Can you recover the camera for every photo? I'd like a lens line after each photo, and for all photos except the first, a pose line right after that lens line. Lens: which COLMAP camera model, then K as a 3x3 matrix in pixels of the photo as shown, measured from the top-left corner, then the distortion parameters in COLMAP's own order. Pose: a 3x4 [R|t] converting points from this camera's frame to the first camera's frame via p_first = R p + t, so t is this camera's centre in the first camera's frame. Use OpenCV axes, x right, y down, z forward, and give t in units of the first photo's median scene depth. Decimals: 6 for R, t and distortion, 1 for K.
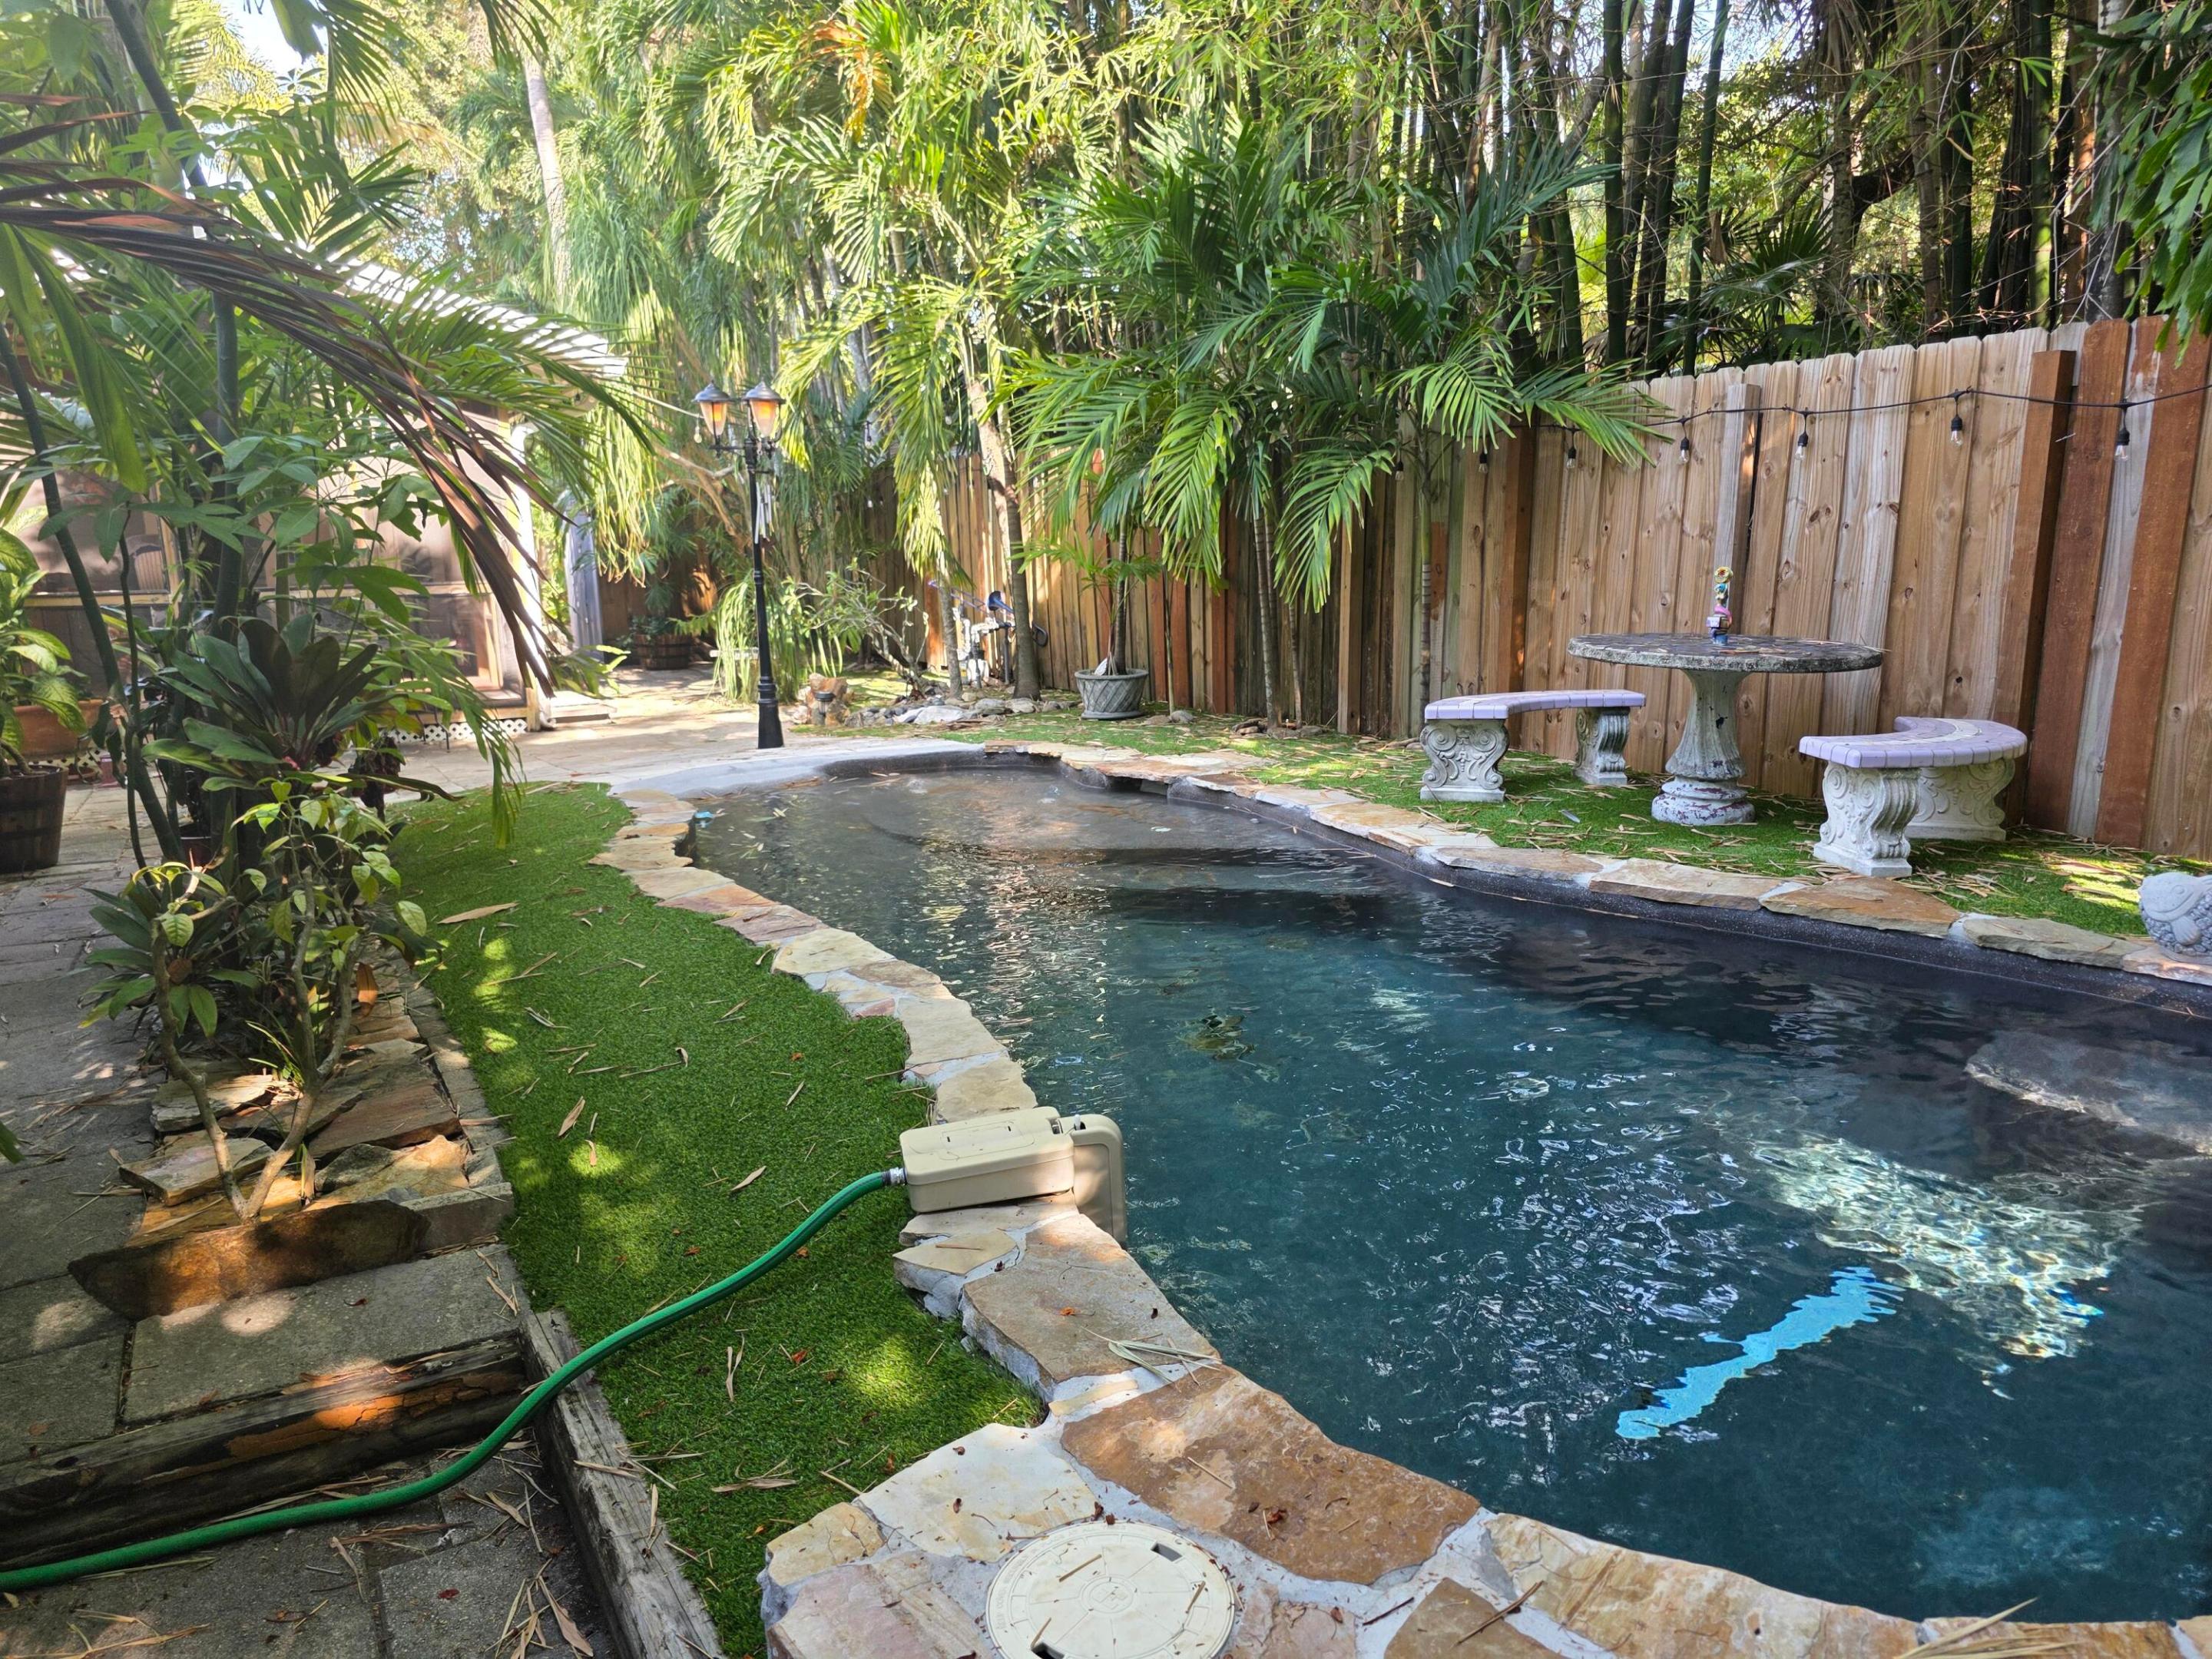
lens RADIAL K [[1476.4, 0, 1104.3], [0, 1476.4, 833.3], [0, 0, 1]] dist [0.042740, -0.029886]
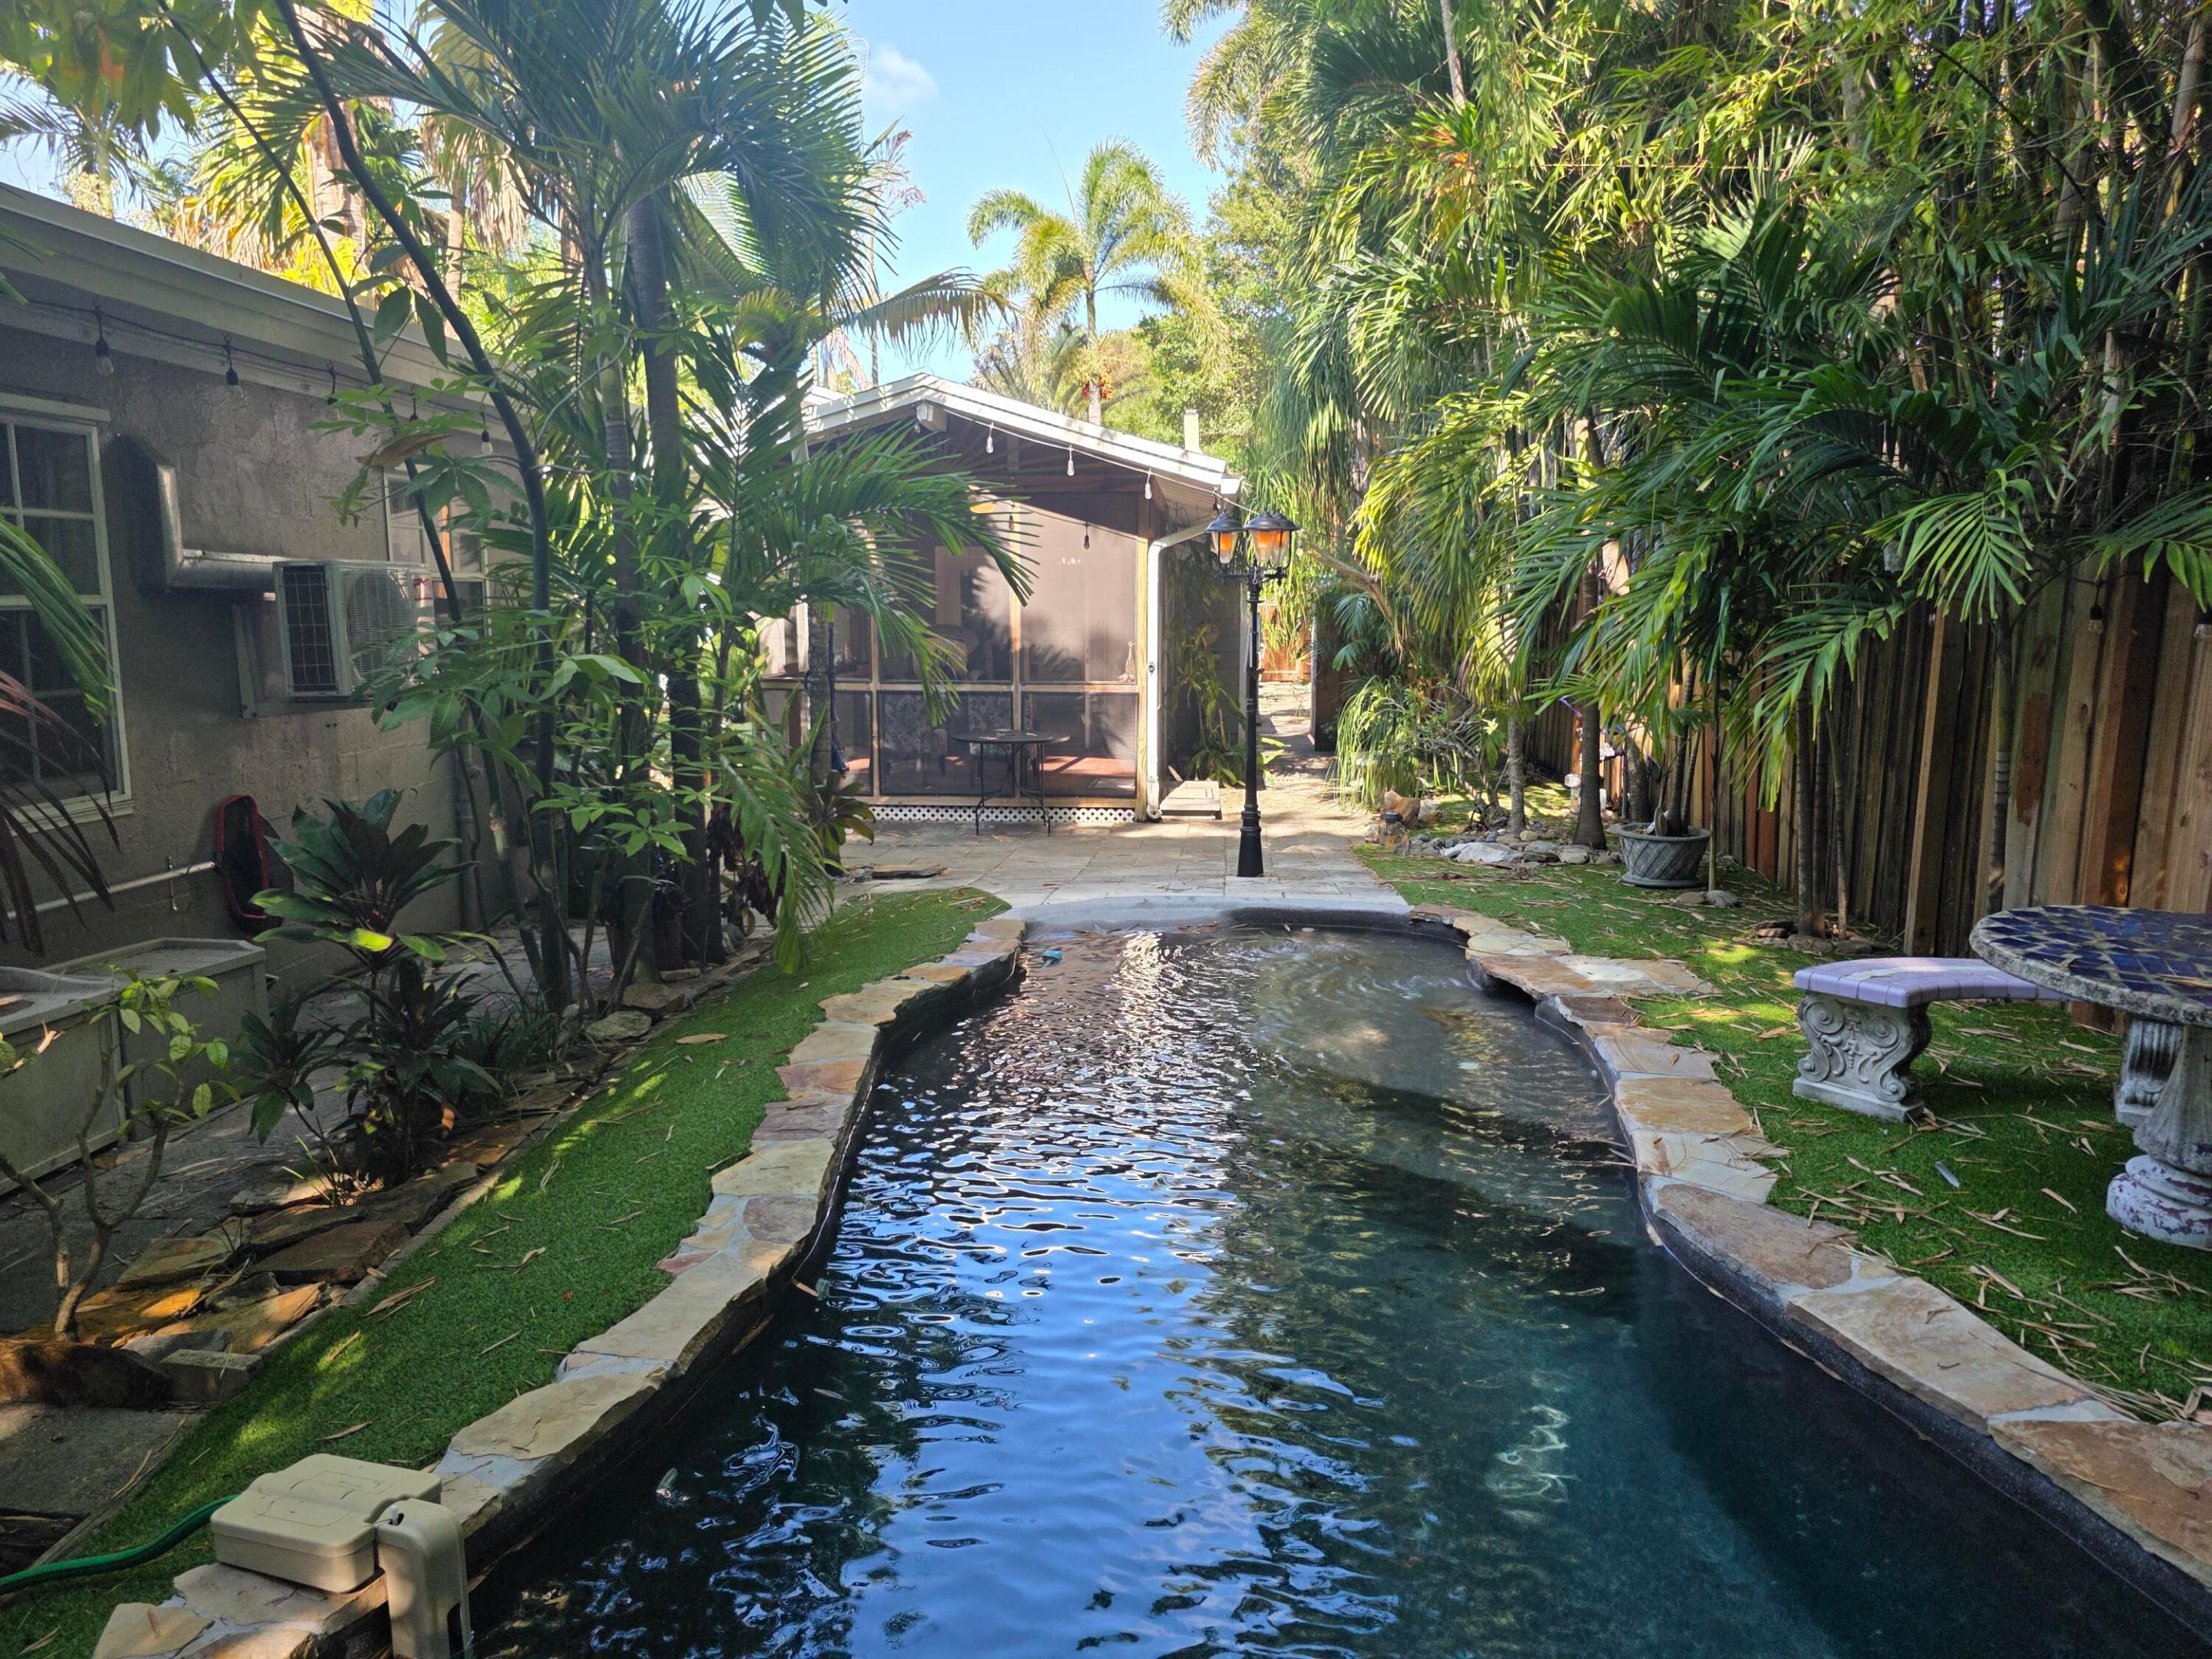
lens RADIAL K [[1476.4, 0, 1101.5], [0, 1476.4, 828.6], [0, 0, 1]] dist [0.042740, -0.029886]
pose [[0.834954, 0.106126, -0.539990, 0.315074], [-0.129485, 0.991567, -0.005339, -0.105022], [0.534870, 0.074379, 0.841654, 0.188993]]
